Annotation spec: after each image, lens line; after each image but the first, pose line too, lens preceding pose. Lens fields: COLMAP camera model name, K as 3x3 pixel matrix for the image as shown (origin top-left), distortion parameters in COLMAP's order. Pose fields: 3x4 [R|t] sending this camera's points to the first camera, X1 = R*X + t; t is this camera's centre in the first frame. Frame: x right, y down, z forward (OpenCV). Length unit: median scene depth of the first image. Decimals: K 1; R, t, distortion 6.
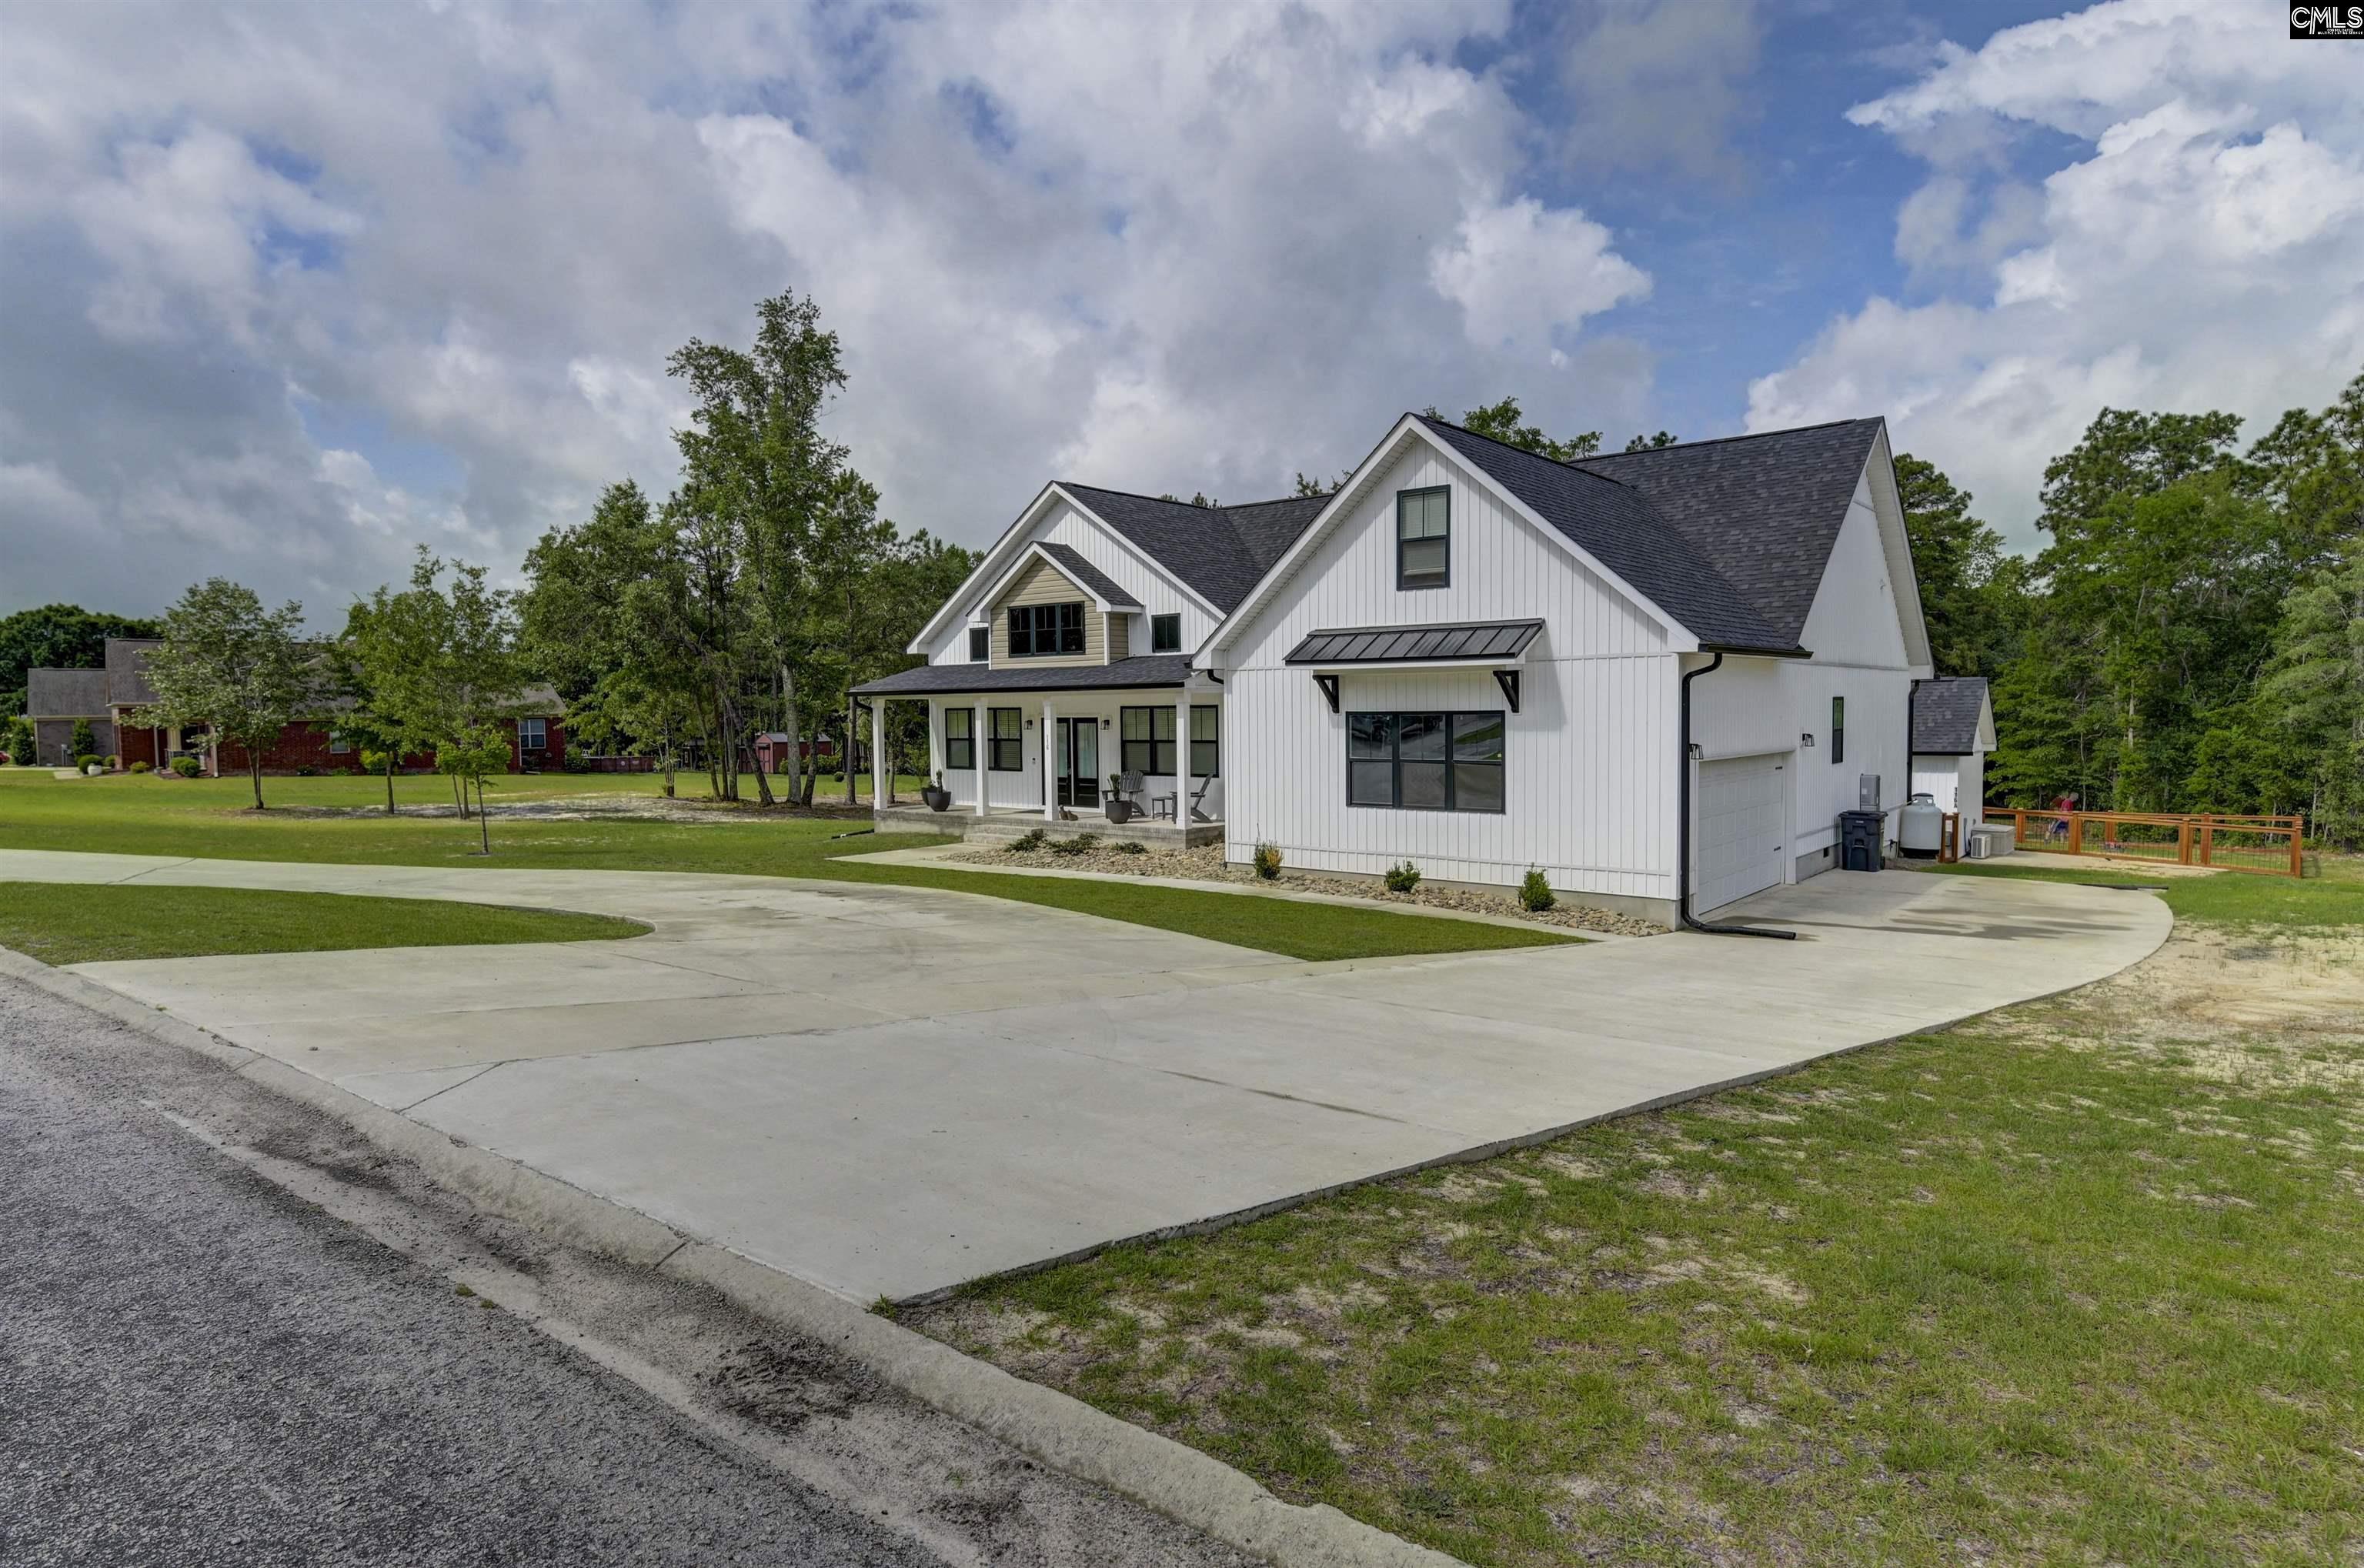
lens RADIAL K [[1366.7, 0, 1182.0], [0, 1366.7, 784.0], [0, 0, 1]] dist [0.002492, 0.000752]
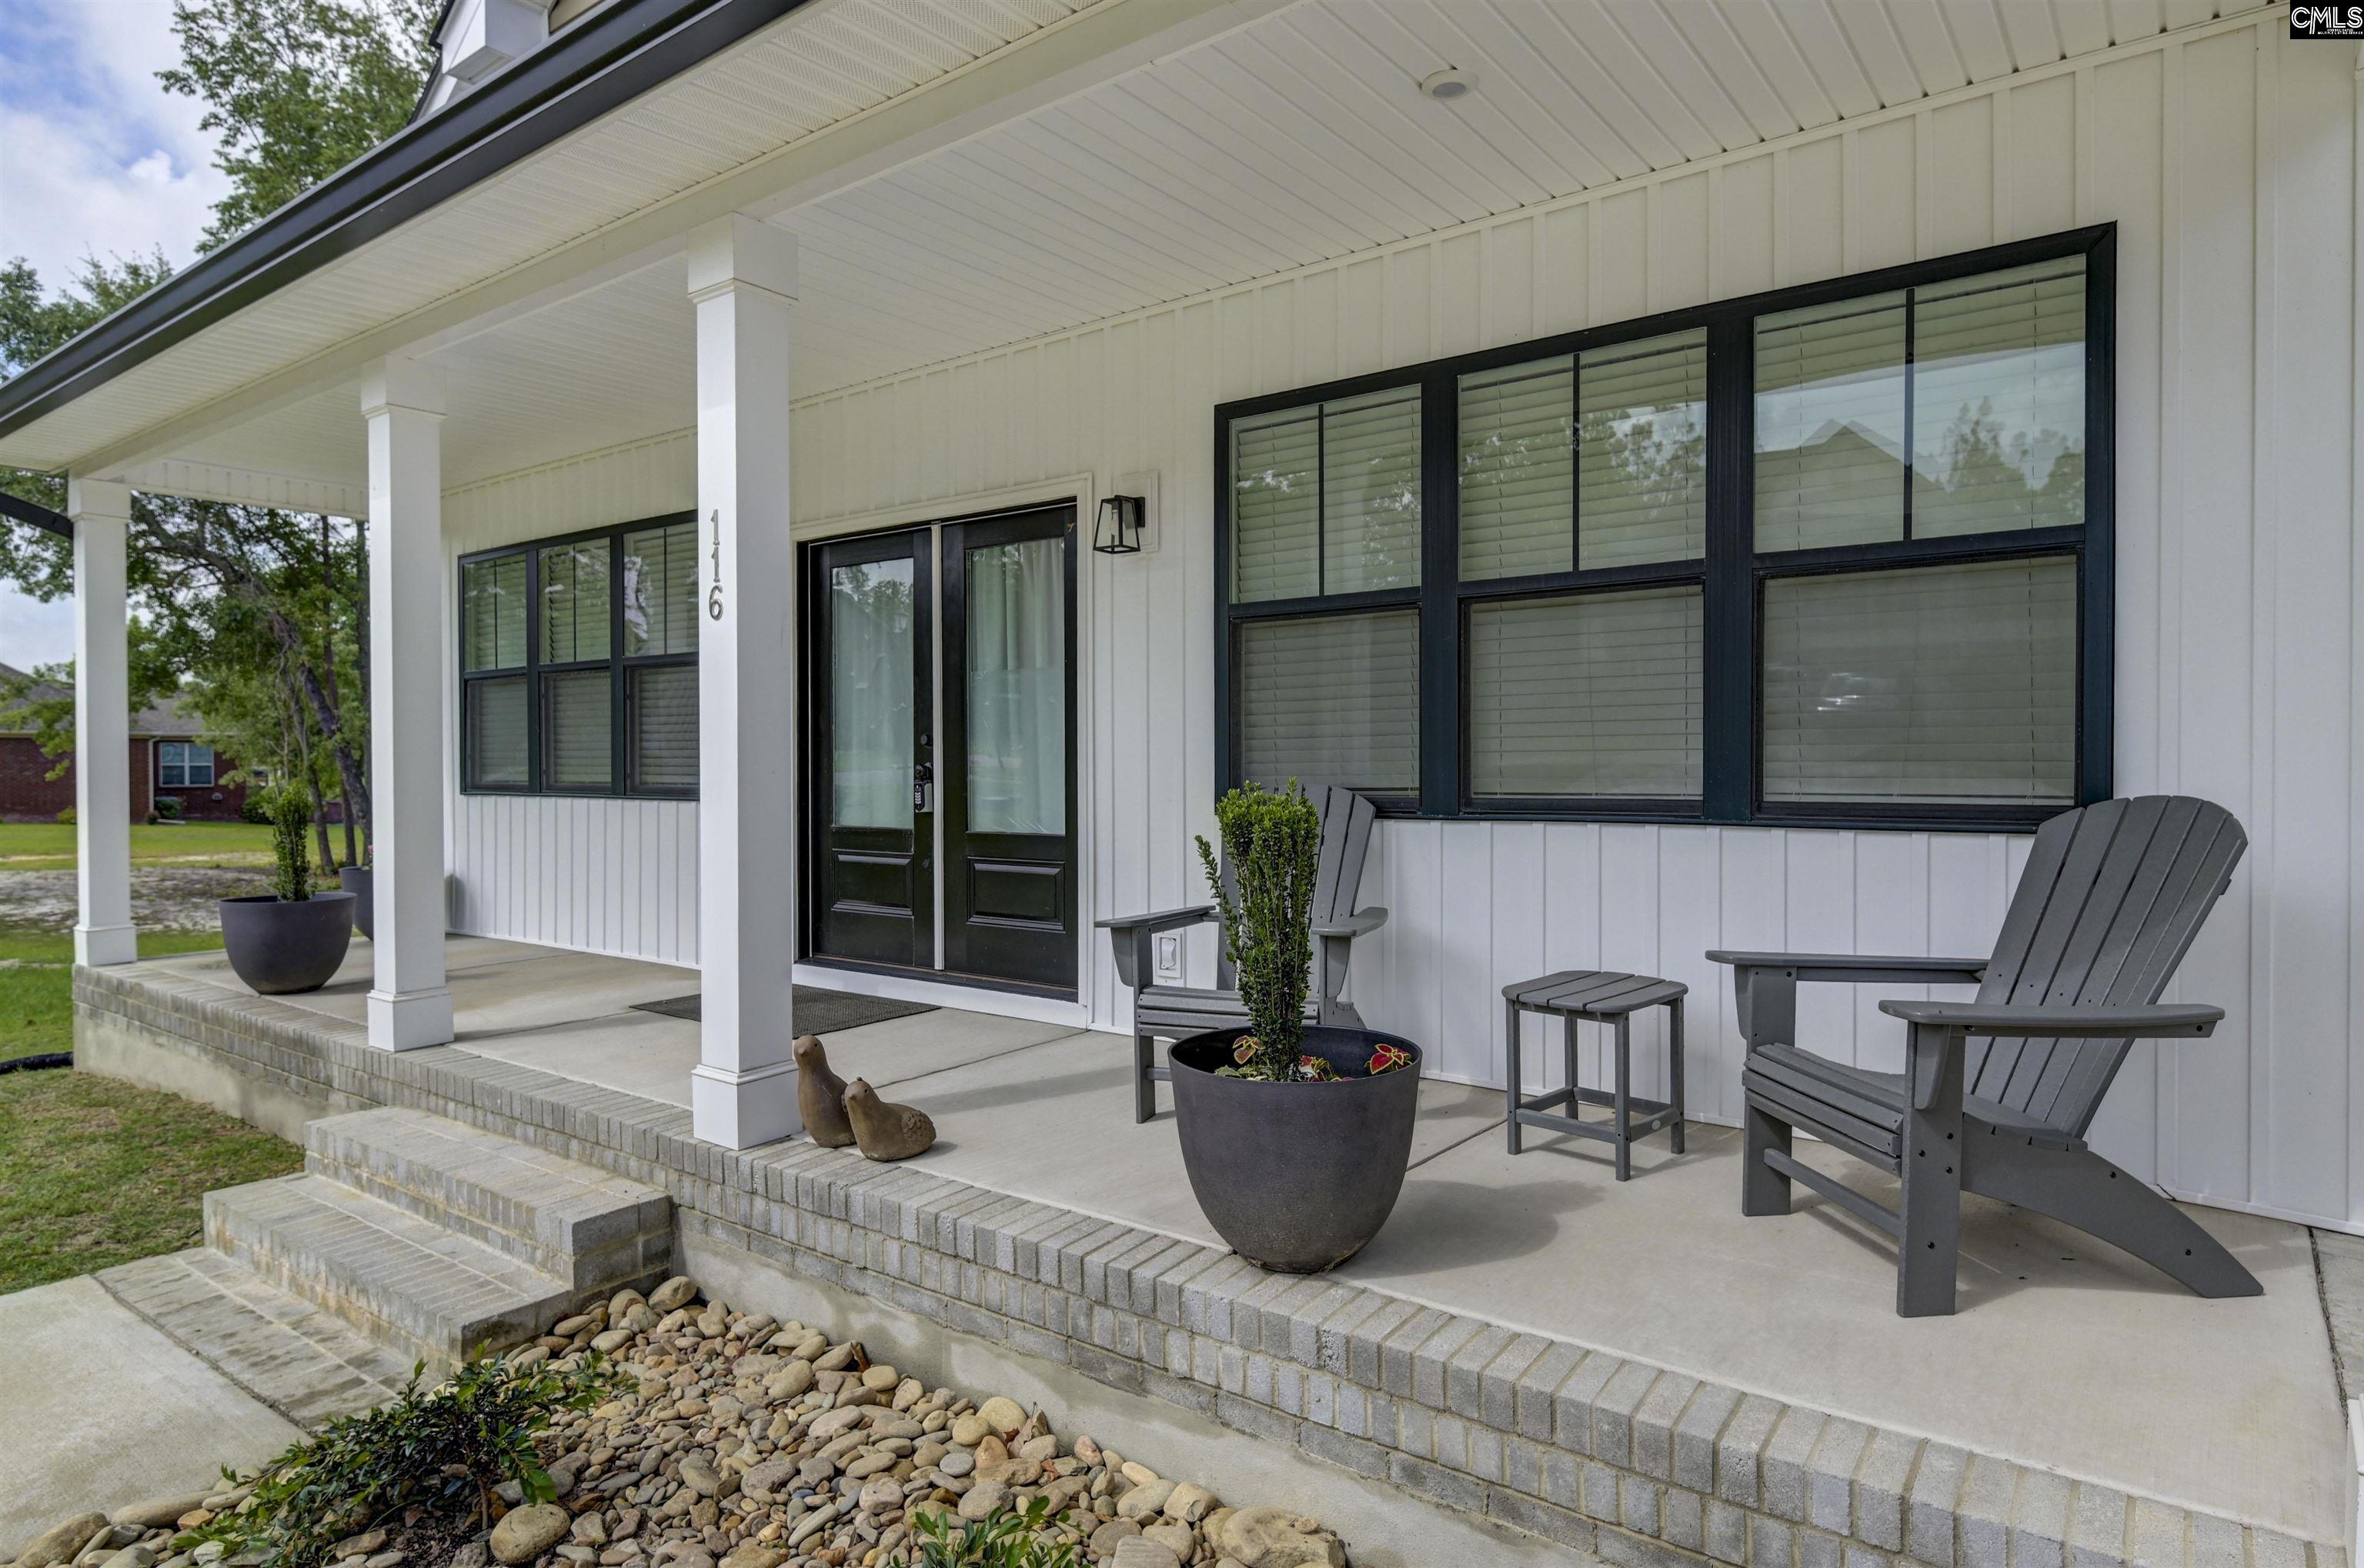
lens RADIAL K [[1366.7, 0, 1182.0], [0, 1366.7, 784.0], [0, 0, 1]] dist [0.002492, 0.000752]
pose [[0.999142, 0.004682, 0.041159, -0.055015], [-0.002760, 0.998908, -0.046633, -0.002726], [-0.041332, 0.046479, 0.998064, 0.823722]]
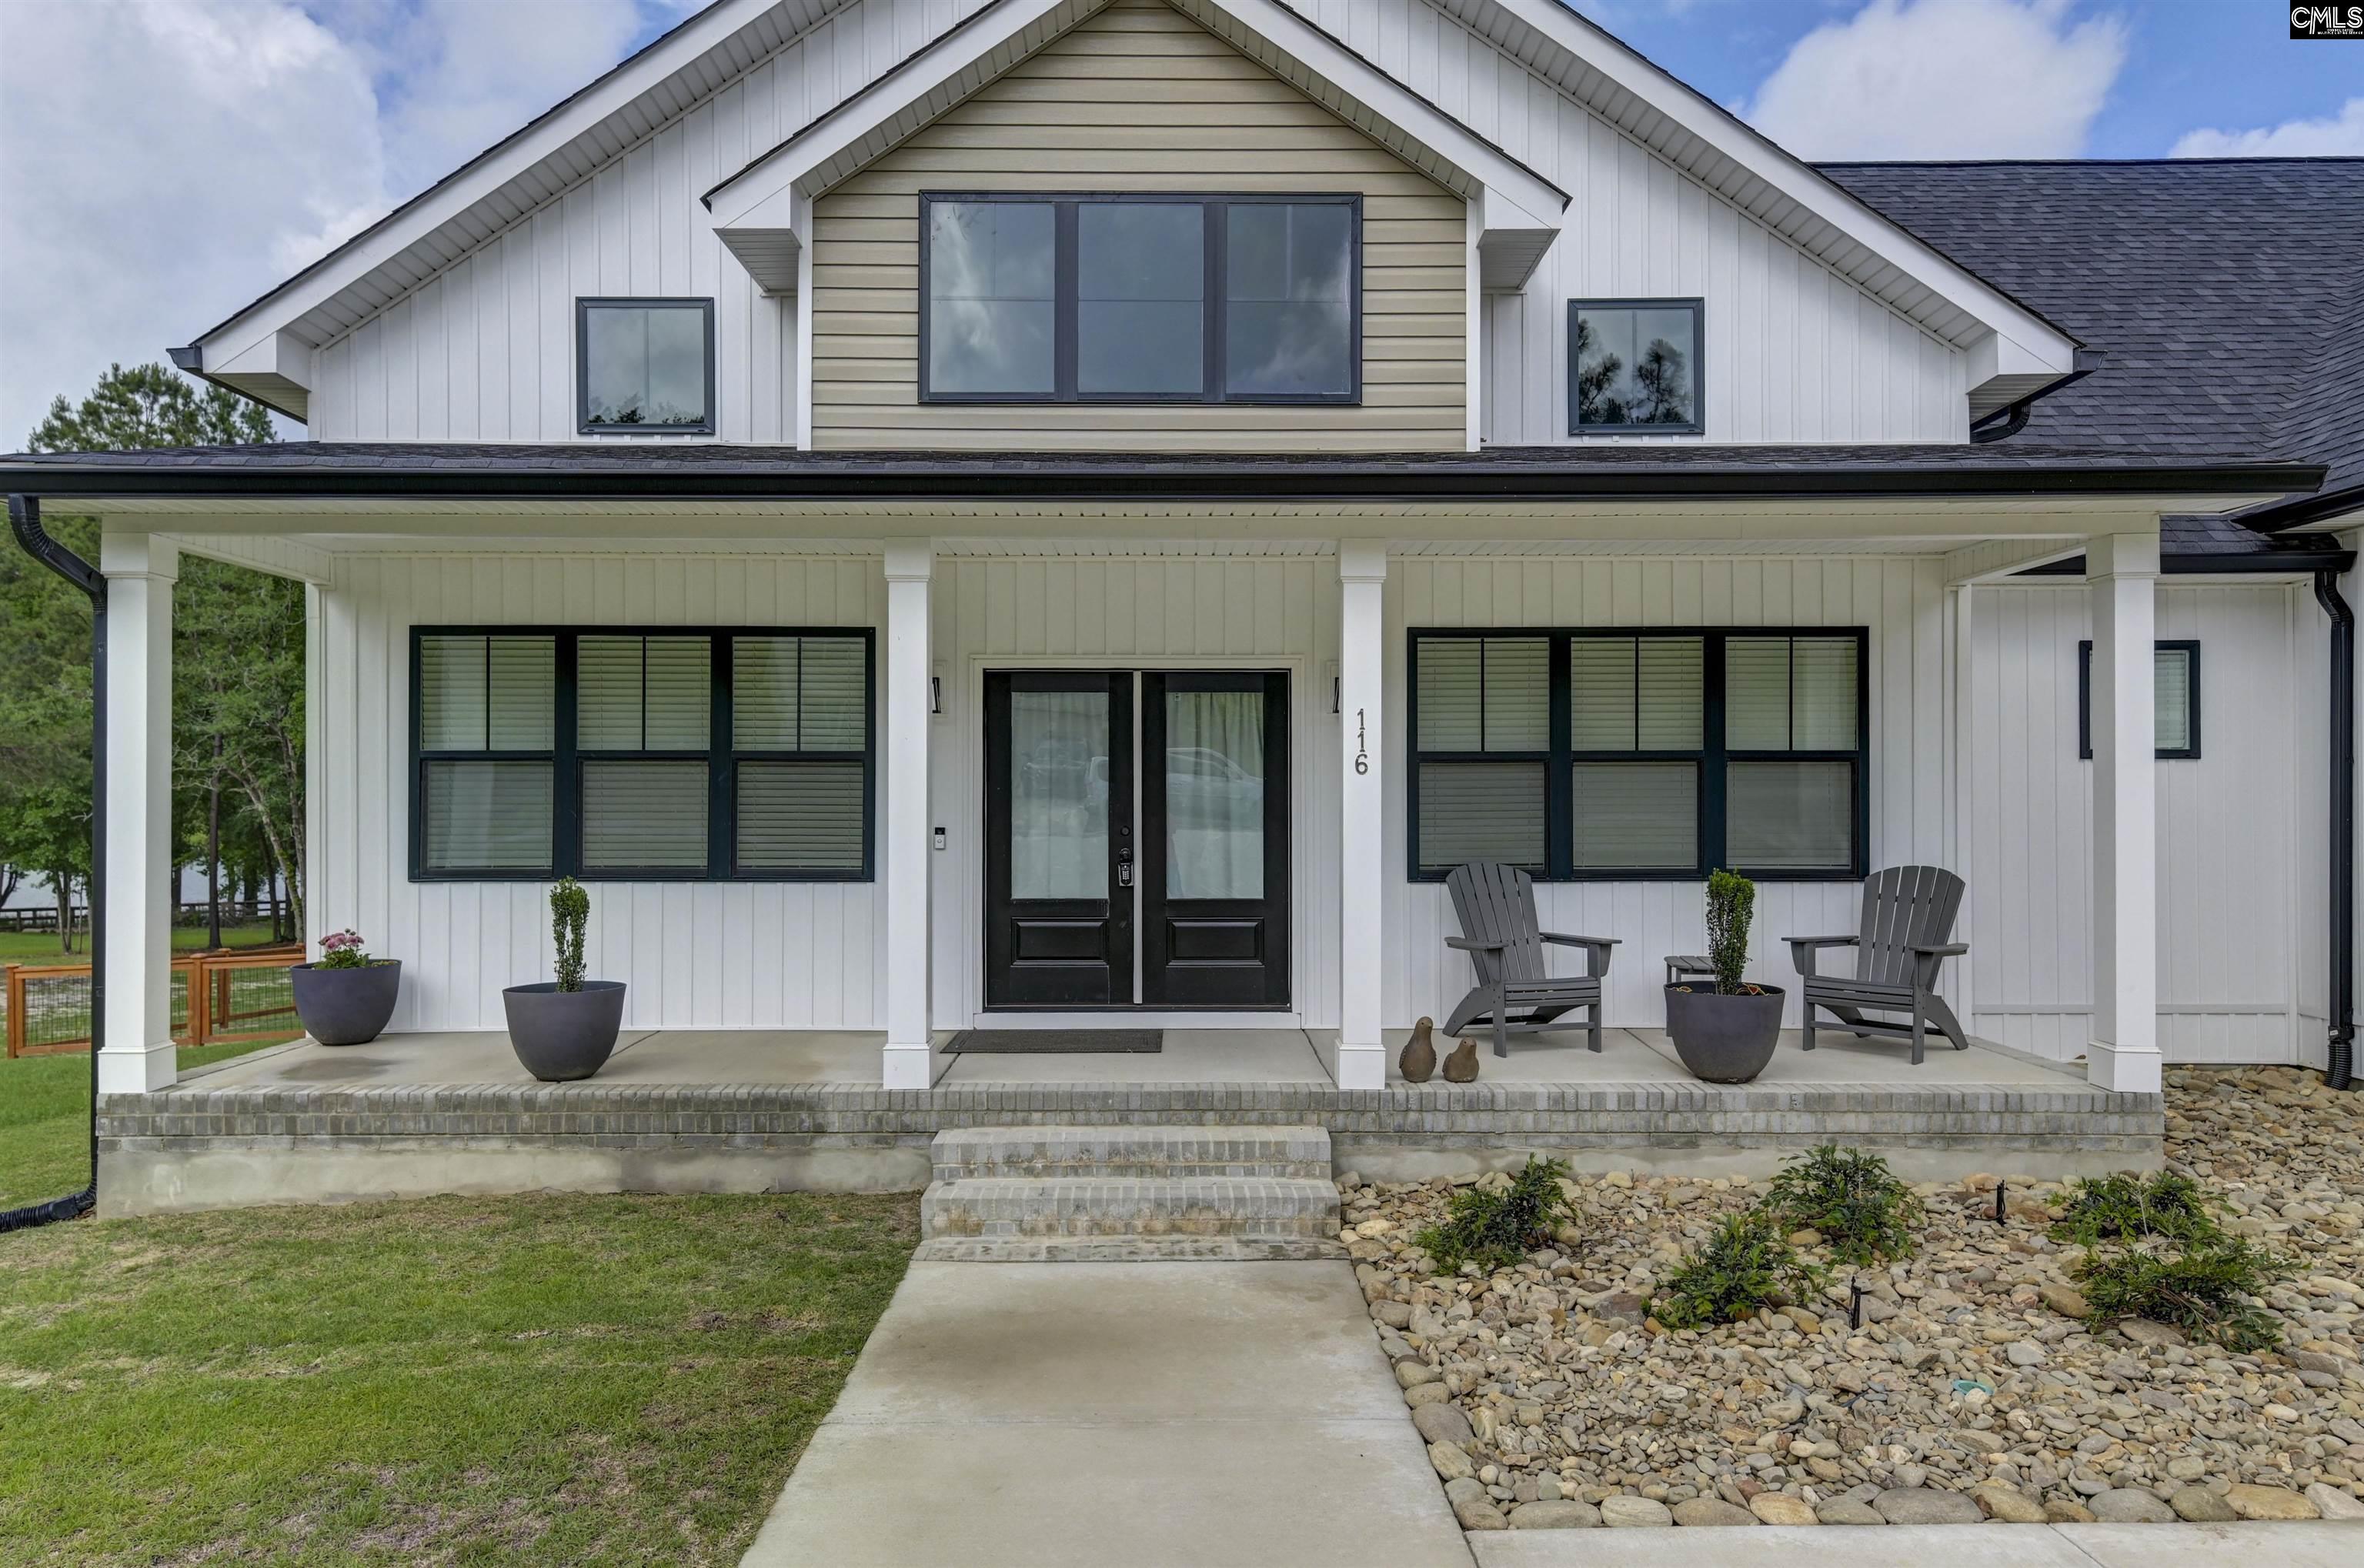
lens RADIAL K [[1560.2, 0, 1183.6], [0, 1560.2, 804.8], [0, 0, 1]] dist [0.005351, 0.000154]
pose [[0.766270, 0.007982, 0.642469, -0.271505], [0.032503, 0.998161, -0.051167, -0.007580], [-0.641696, 0.060090, 0.764601, 0.784321]]
